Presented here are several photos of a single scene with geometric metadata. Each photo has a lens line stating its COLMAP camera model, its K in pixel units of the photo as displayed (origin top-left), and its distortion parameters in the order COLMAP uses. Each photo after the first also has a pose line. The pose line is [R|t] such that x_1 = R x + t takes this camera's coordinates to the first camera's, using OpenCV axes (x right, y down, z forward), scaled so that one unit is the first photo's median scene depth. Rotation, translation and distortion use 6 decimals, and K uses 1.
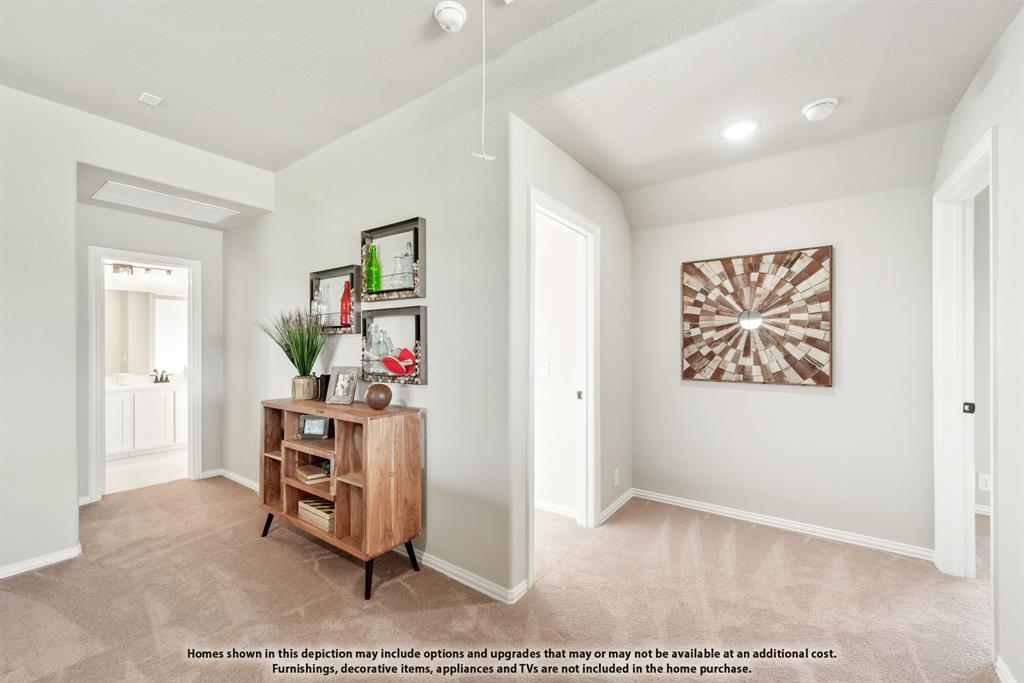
lens RADIAL K [[406.2, 0, 507.6], [0, 406.2, 345.1], [0, 0, 1]] dist [0.011915, -0.003672]
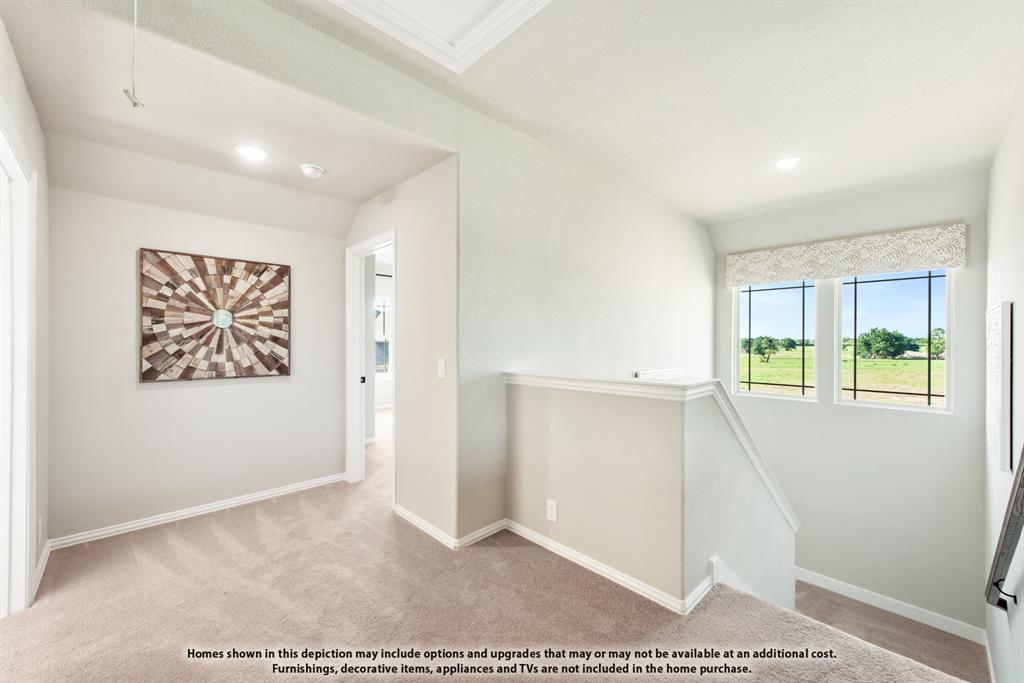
lens RADIAL K [[406.2, 0, 520.2], [0, 406.2, 343.5], [0, 0, 1]] dist [0.011915, -0.003672]
pose [[0.158887, -0.001769, 0.987295, -0.352696], [-0.000774, 0.999998, 0.001917, -0.001004], [-0.987297, -0.001069, 0.158885, 0.072631]]
